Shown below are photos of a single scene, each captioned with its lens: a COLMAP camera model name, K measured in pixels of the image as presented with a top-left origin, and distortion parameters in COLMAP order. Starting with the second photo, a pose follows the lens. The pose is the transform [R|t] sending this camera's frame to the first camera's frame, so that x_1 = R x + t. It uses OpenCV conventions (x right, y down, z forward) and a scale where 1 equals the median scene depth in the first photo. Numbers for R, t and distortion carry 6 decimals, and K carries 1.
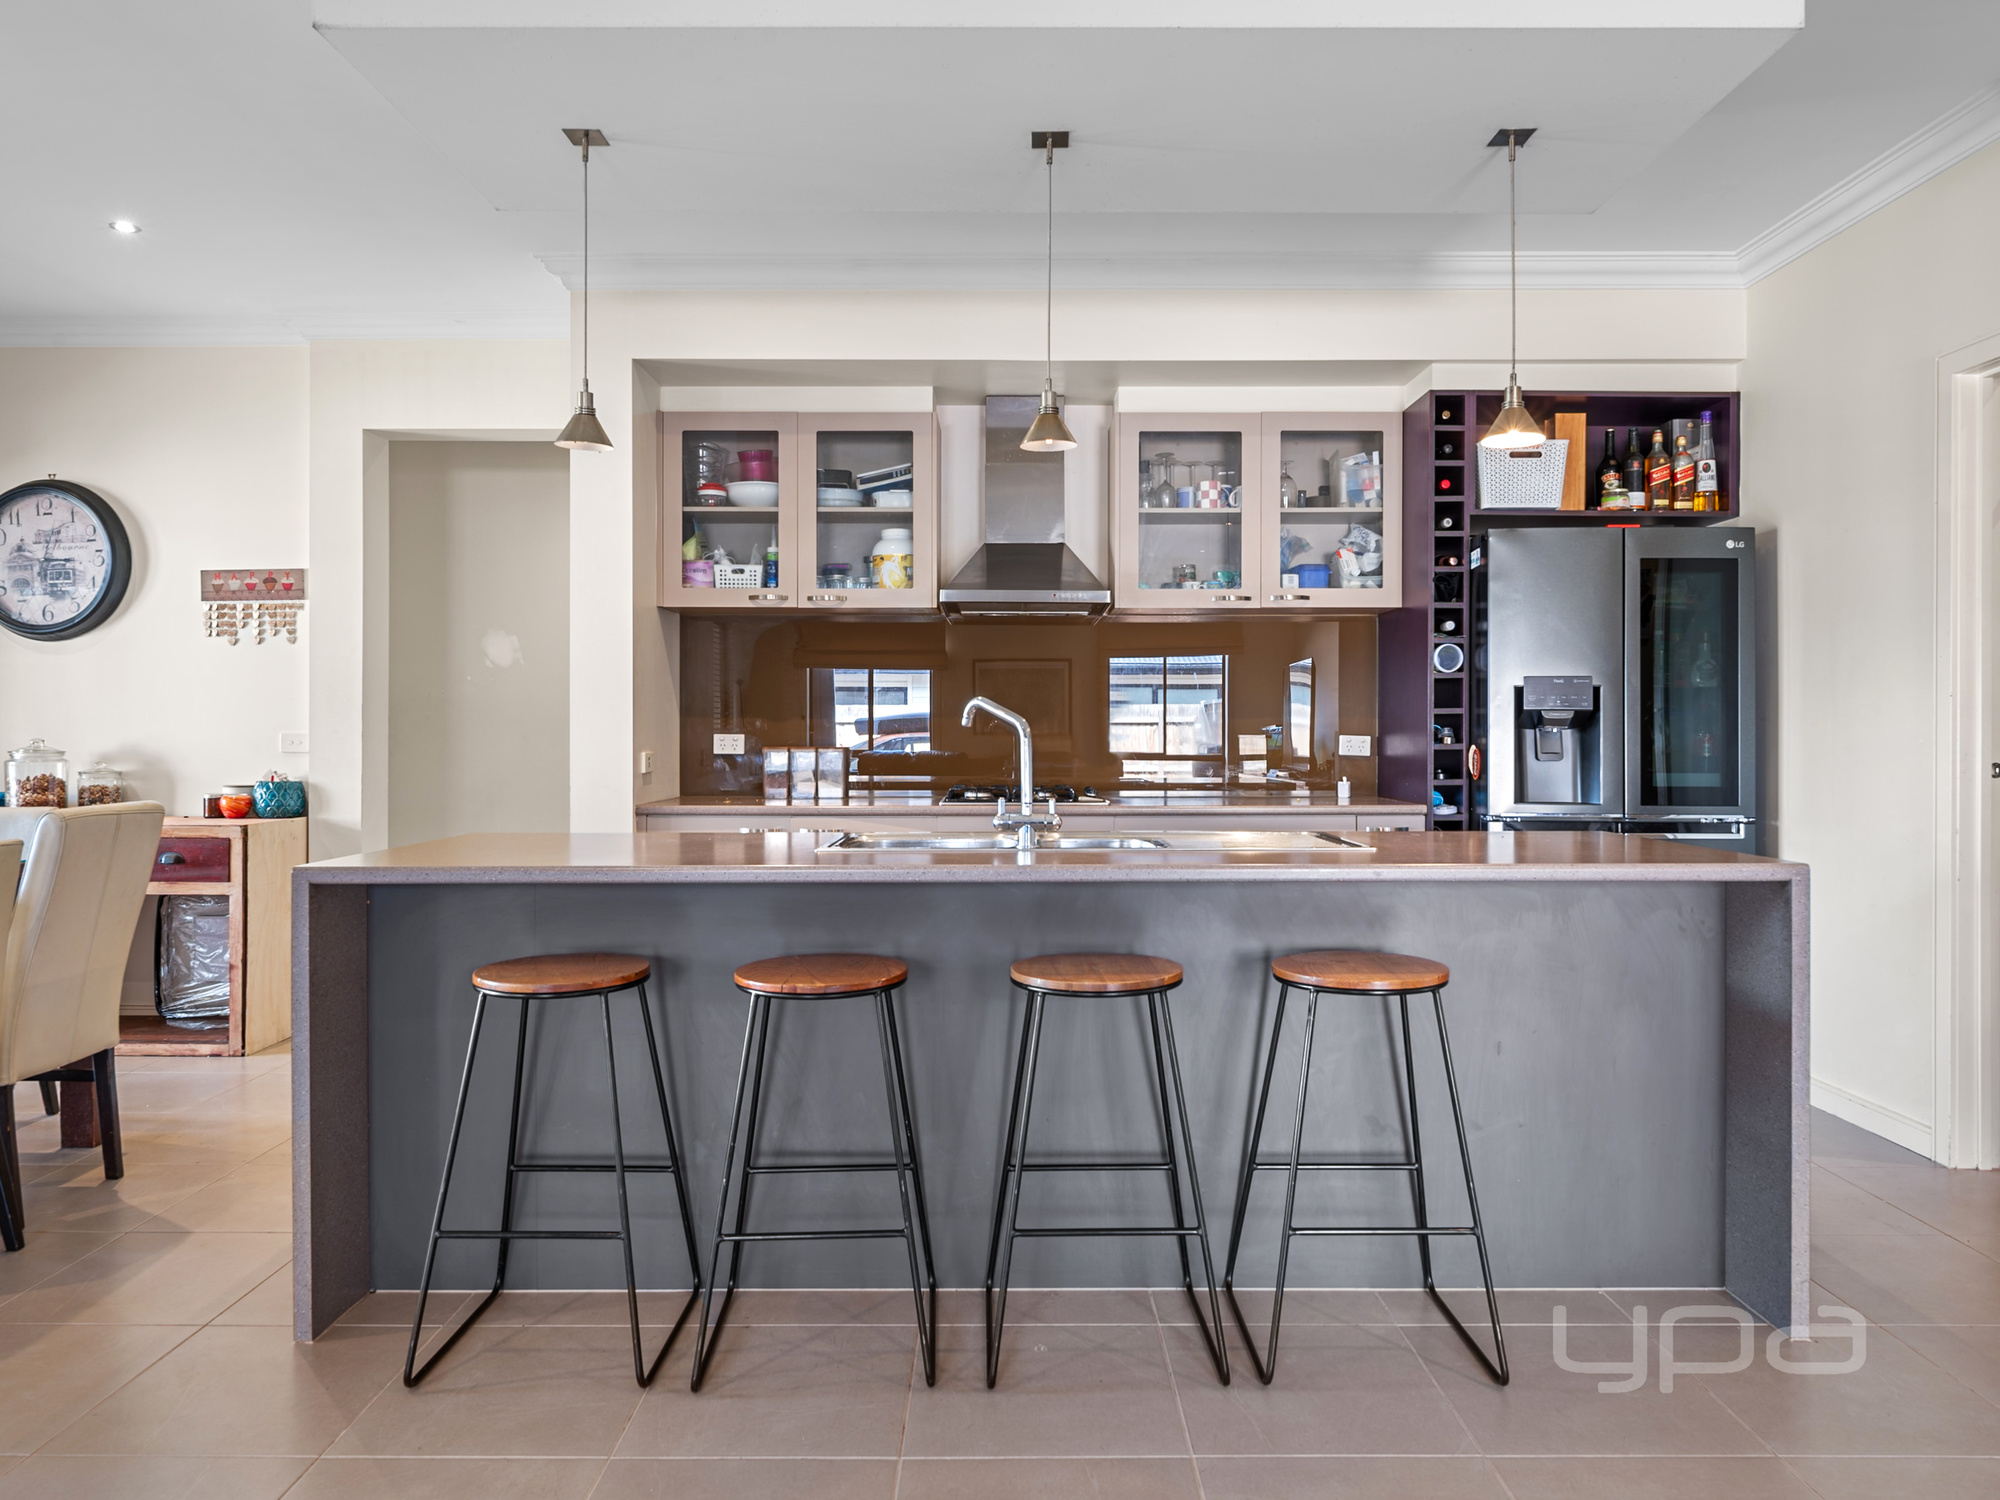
lens RADIAL K [[1319.2, 0, 997.3], [0, 1319.2, 740.6], [0, 0, 1]] dist [-0.001388, -0.001025]
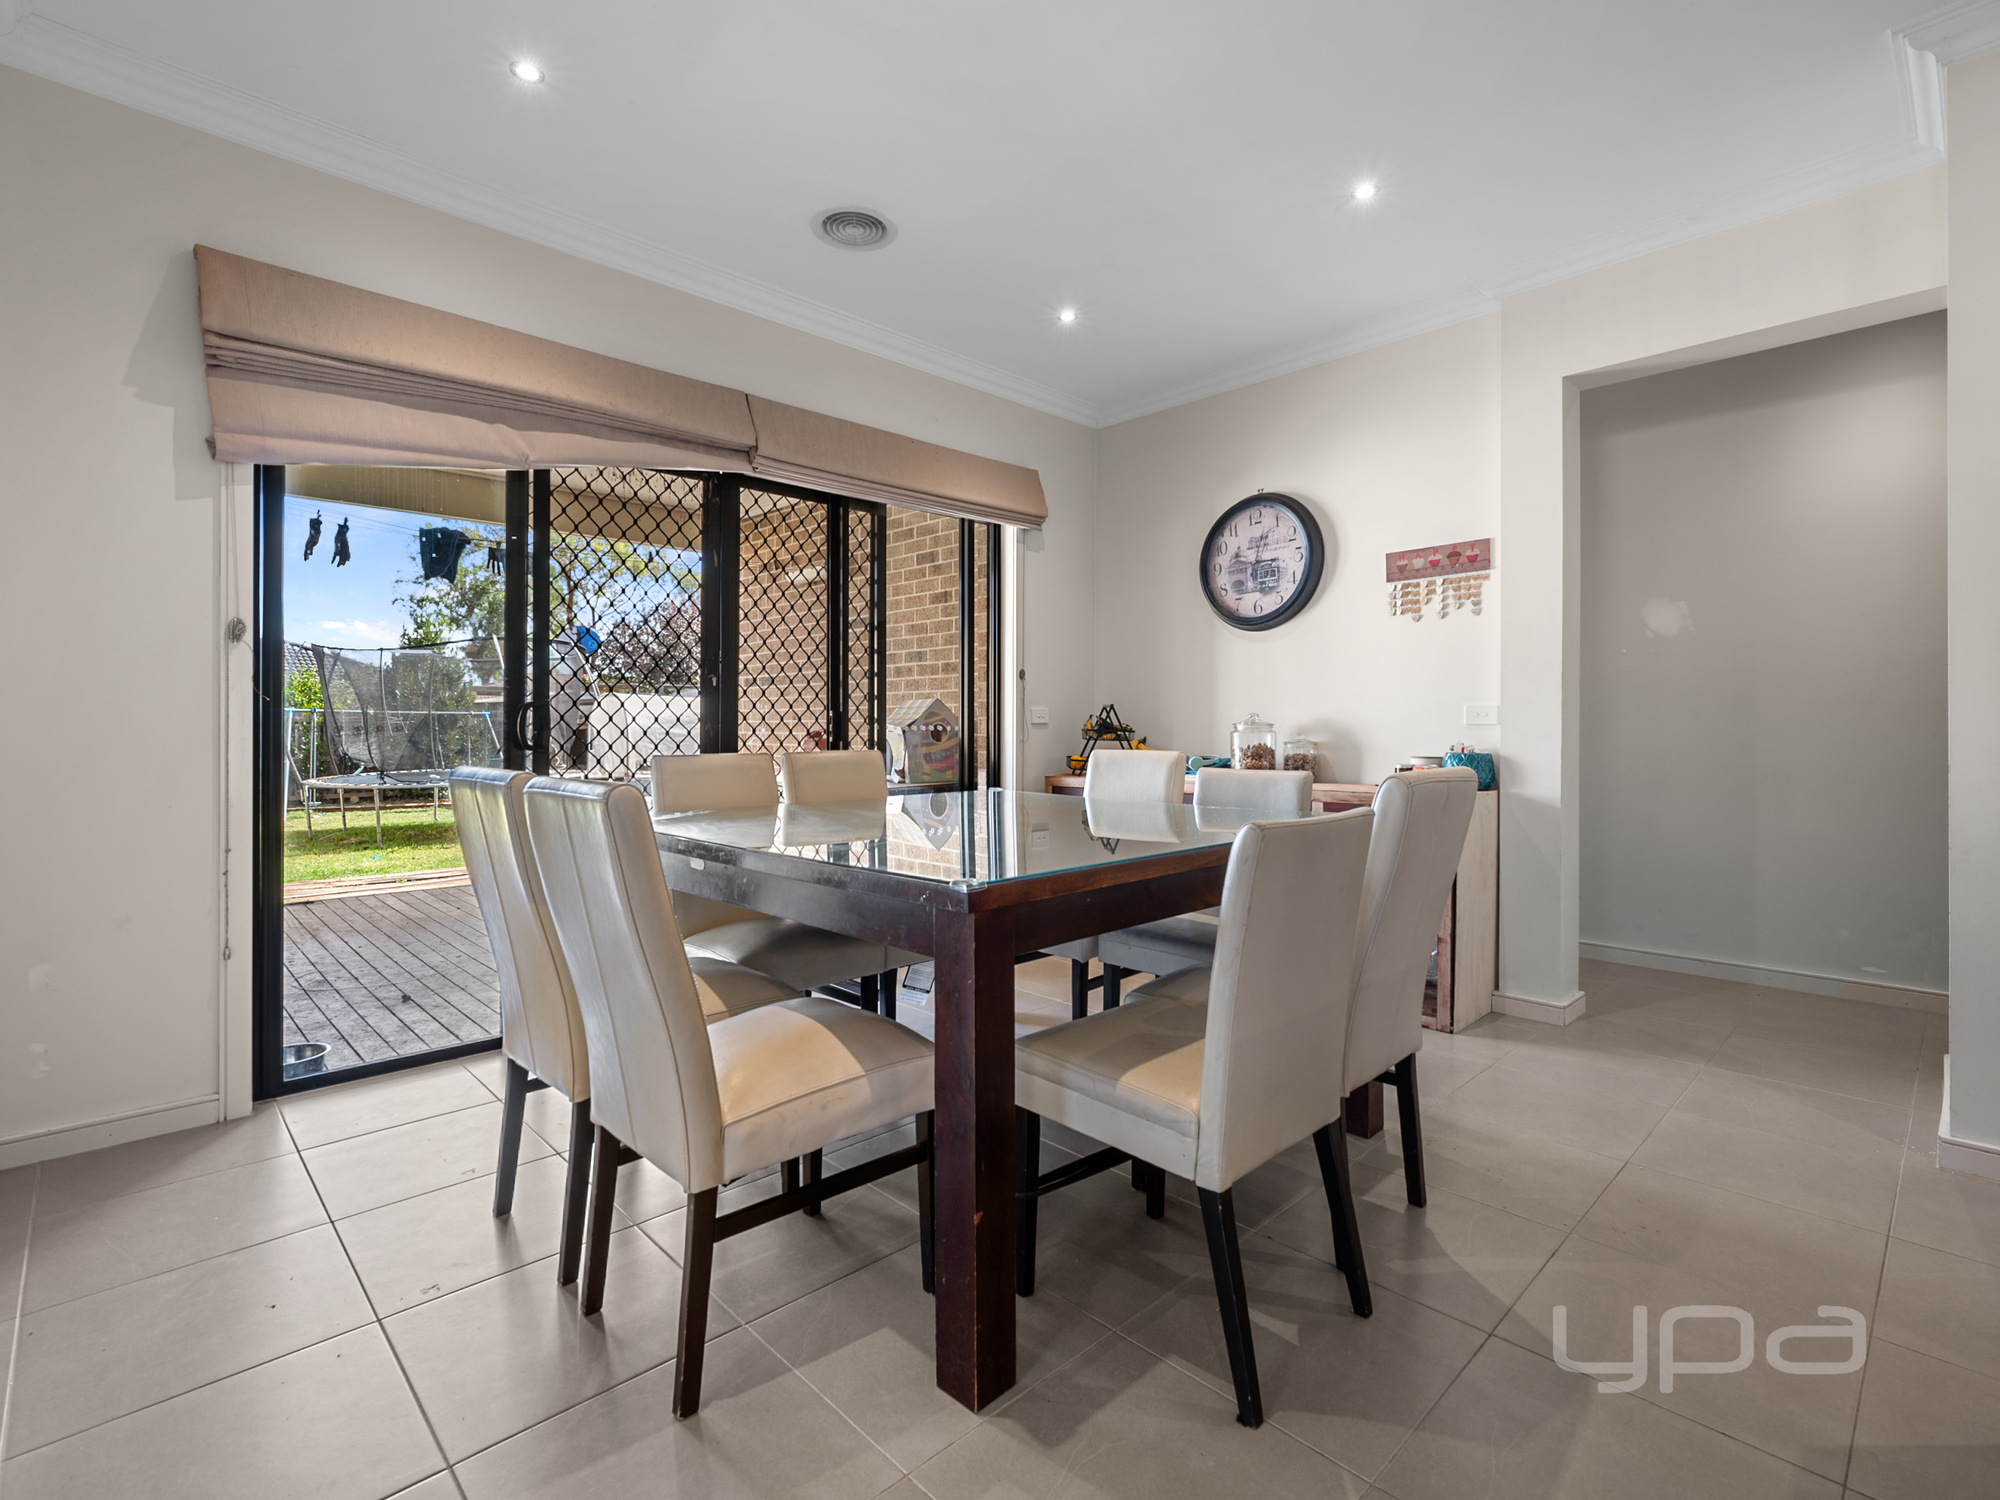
lens RADIAL K [[945.9, 0, 1011.2], [0, 945.9, 731.9], [0, 0, 1]] dist [-0.012890, -0.001058]
pose [[0.705774, 0.001789, -0.708435, -0.278670], [-0.003862, 0.999992, -0.001322, 0.016883], [0.708427, 0.003669, 0.705775, 0.249160]]
